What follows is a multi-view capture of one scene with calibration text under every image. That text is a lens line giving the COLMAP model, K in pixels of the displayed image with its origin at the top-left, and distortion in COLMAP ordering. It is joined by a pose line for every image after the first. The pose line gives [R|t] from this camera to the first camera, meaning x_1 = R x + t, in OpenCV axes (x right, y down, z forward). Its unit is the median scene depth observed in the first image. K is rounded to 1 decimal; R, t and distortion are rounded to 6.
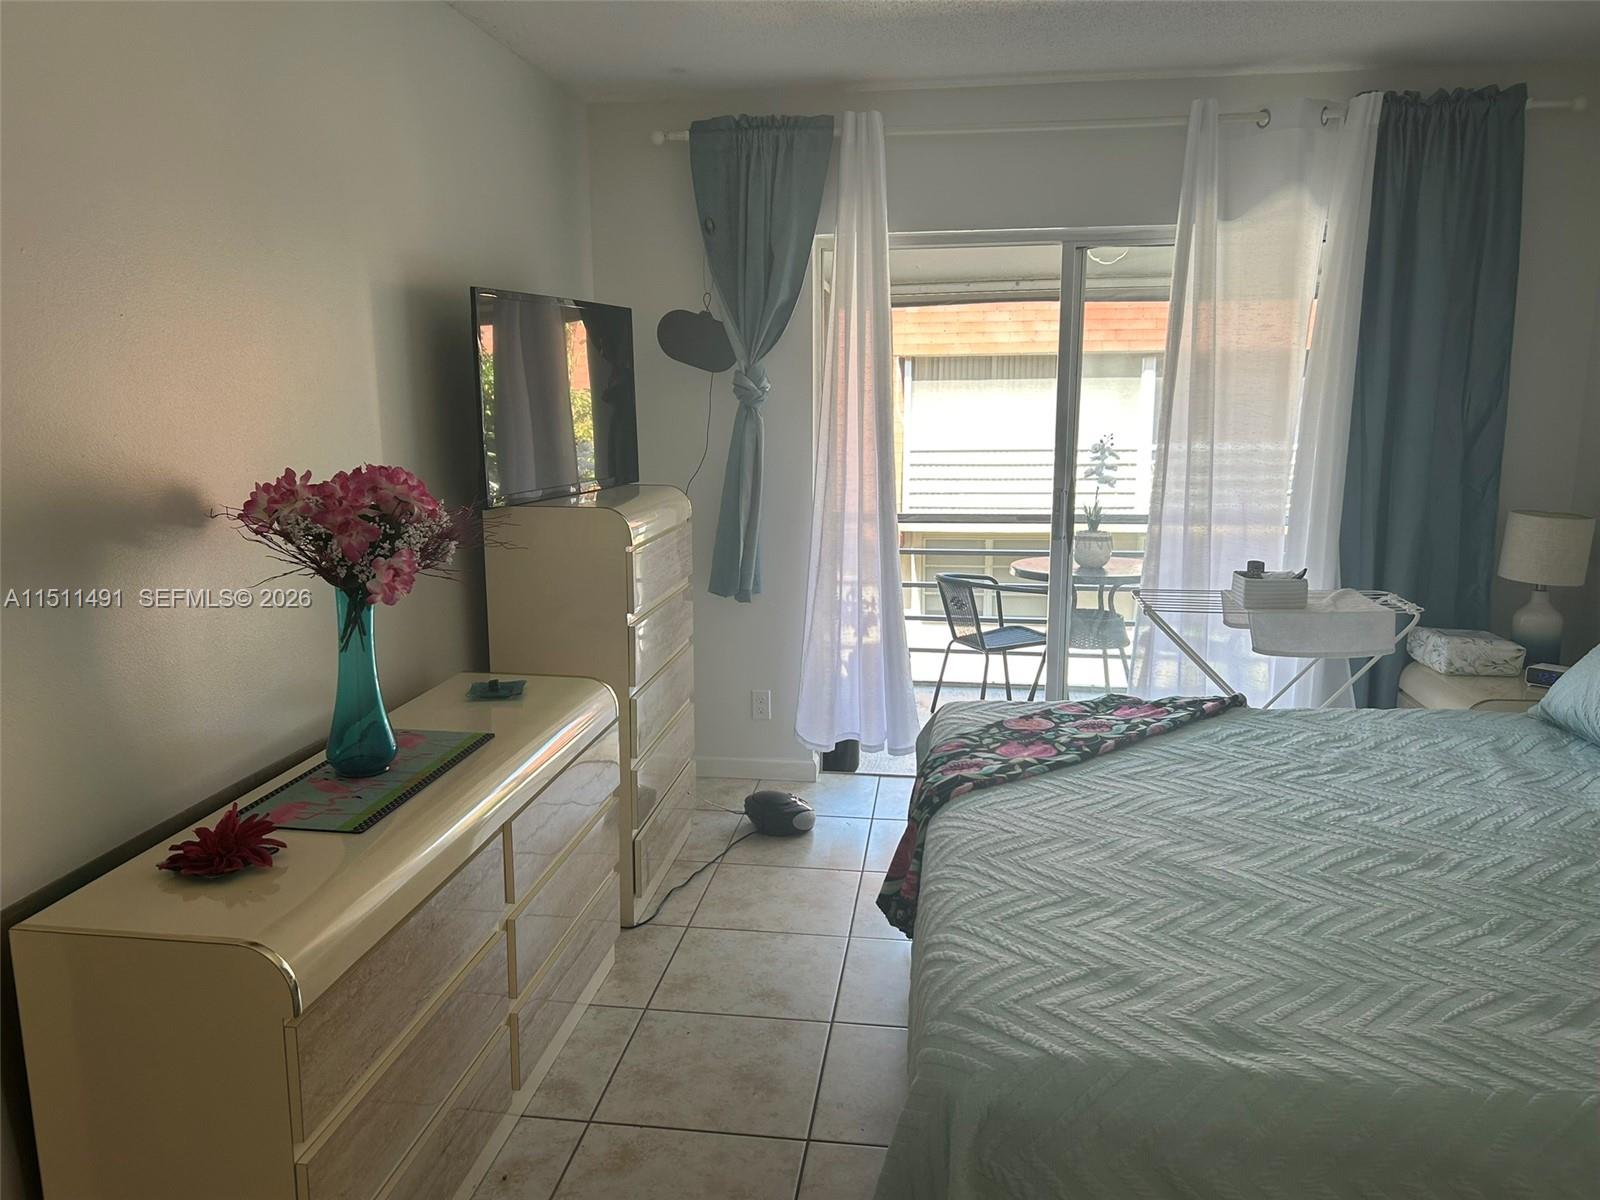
lens RADIAL K [[1202.6, 0, 789.8], [0, 1202.6, 603.1], [0, 0, 1]] dist [0.067437, -0.099220]
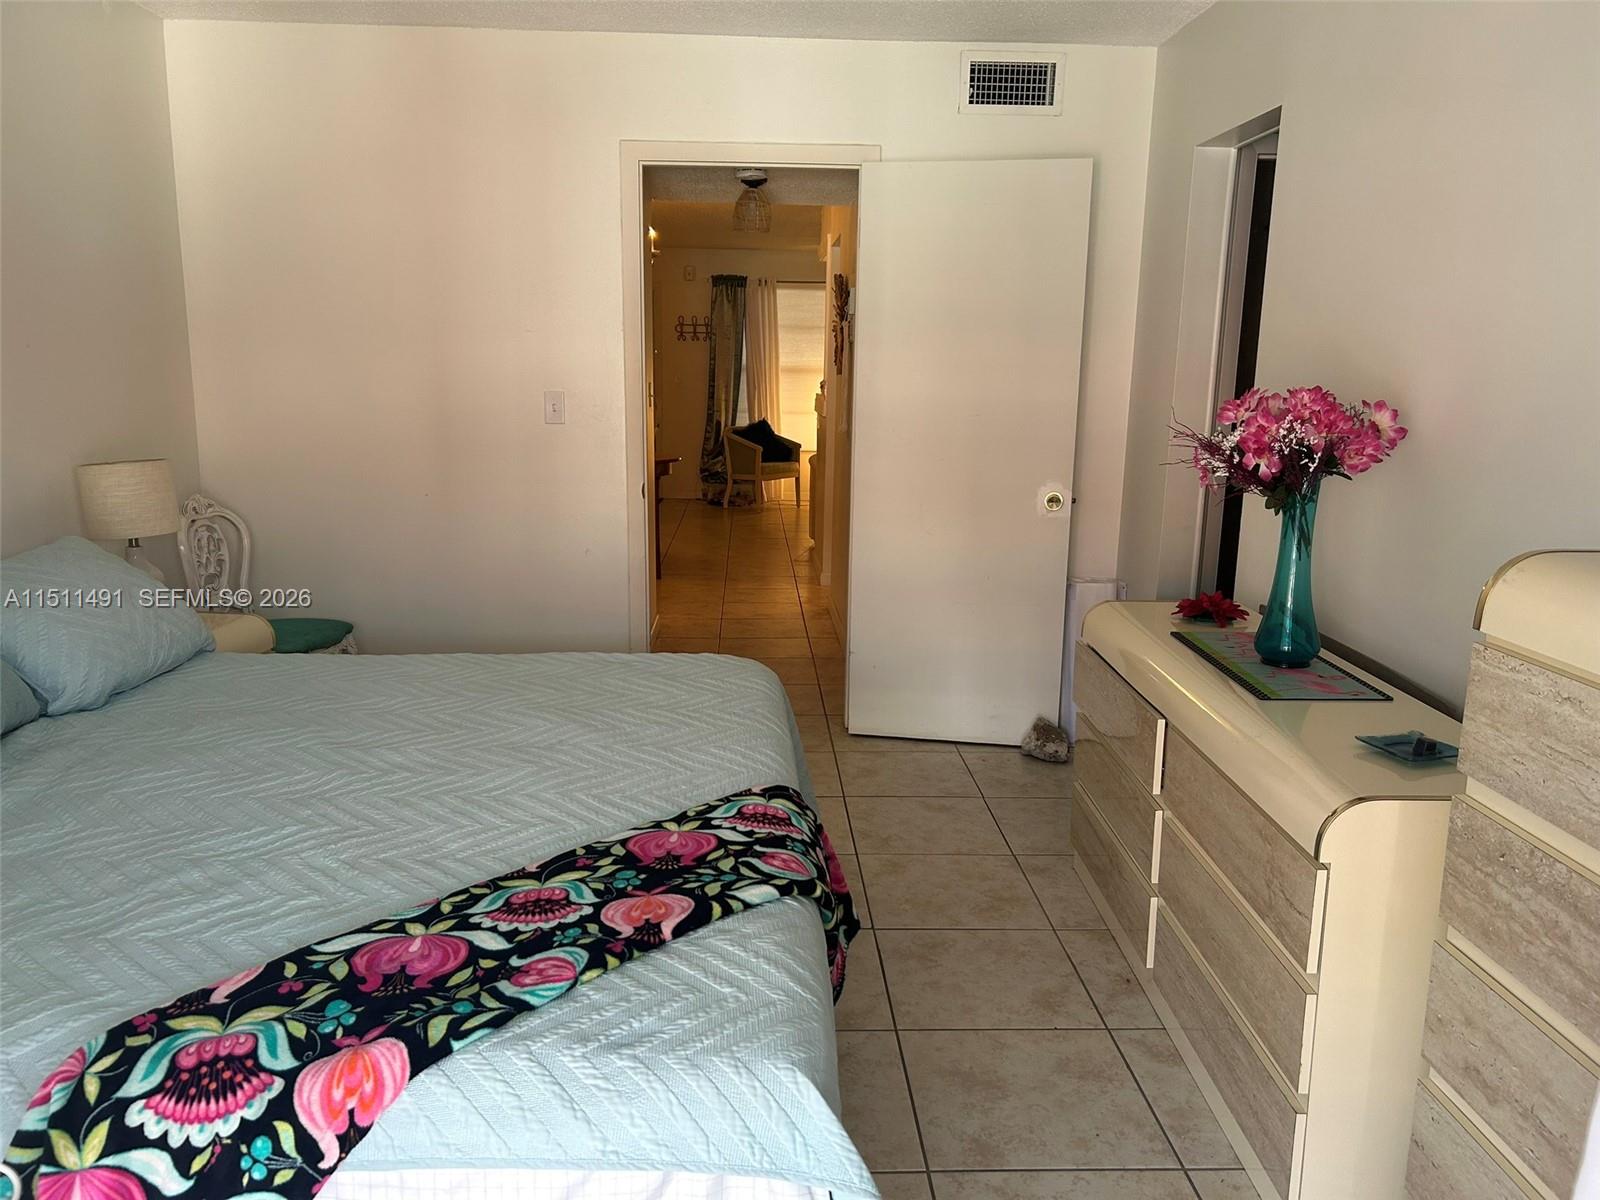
lens RADIAL K [[1202.6, 0, 789.8], [0, 1202.6, 603.1], [0, 0, 1]] dist [0.067437, -0.099220]
pose [[-0.984196, 0.025147, -0.175287, 0.241071], [-0.041890, 0.928709, 0.368435, -0.249007], [0.172056, 0.369955, -0.912979, 1.547785]]
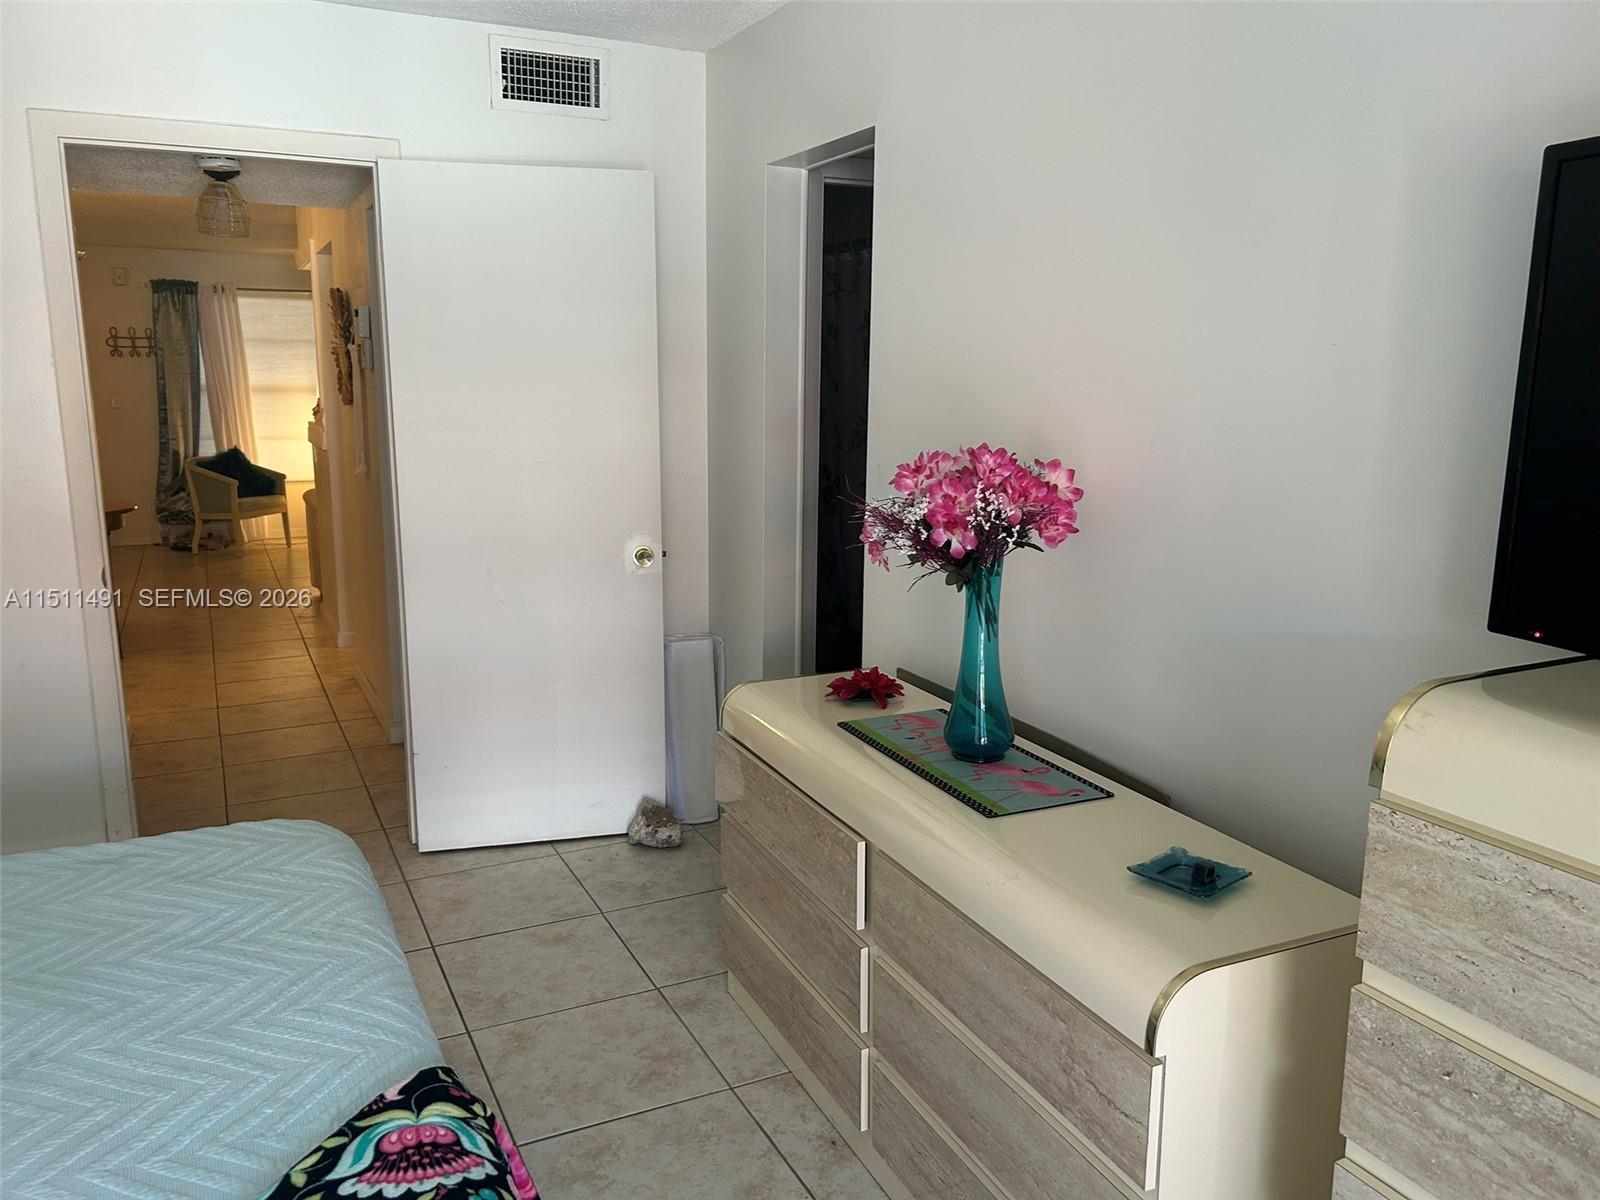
lens RADIAL K [[1206.9, 0, 792.0], [0, 1206.9, 600.7], [0, 0, 1]] dist [0.047640, -0.047417]
pose [[-0.828168, 0.104268, -0.550696, 0.251787], [-0.101924, 0.938143, 0.330906, -0.237489], [0.551135, 0.330175, -0.766313, 1.311666]]
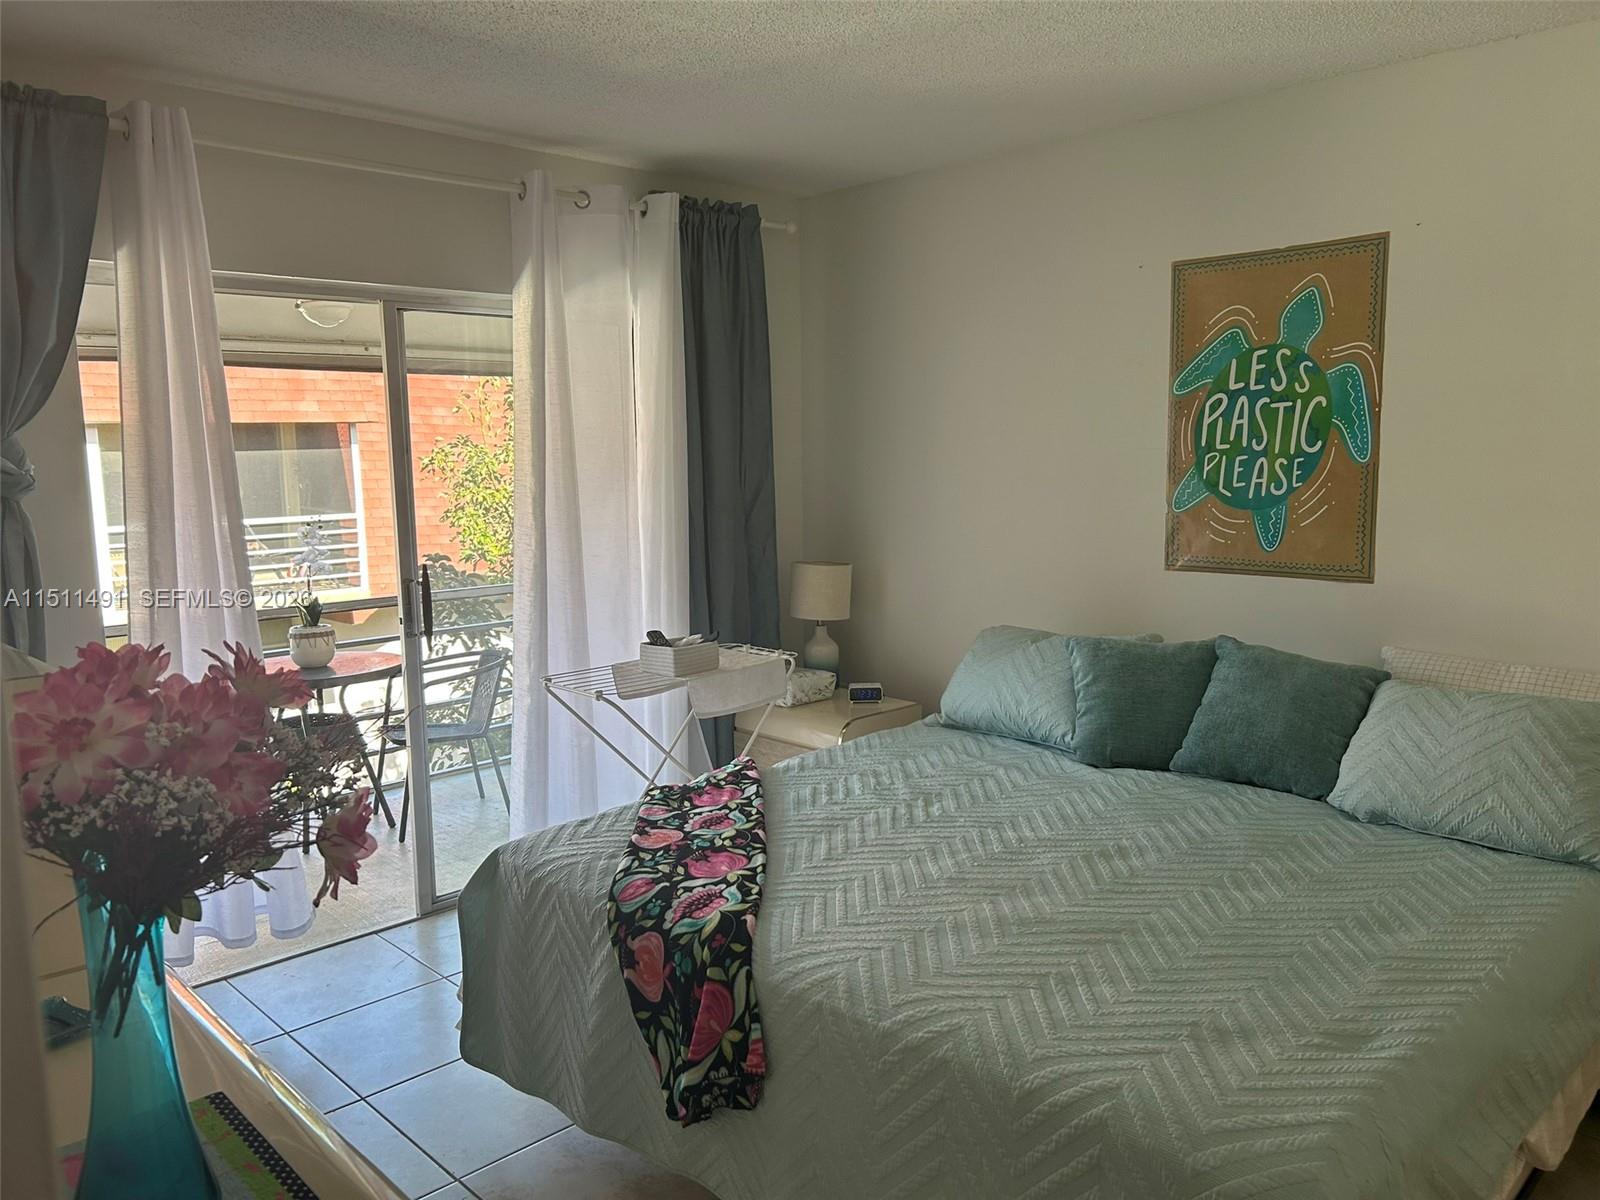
lens RADIAL K [[1189.8, 0, 800.0], [0, 1189.8, 600.0], [0, 0, 1]] dist [0.077281, -0.088416]
pose [[0.611825, -0.107664, 0.783631, -0.440917], [0.150615, 0.988425, 0.018207, -0.080412], [-0.776521, 0.106887, 0.620959, 0.365934]]
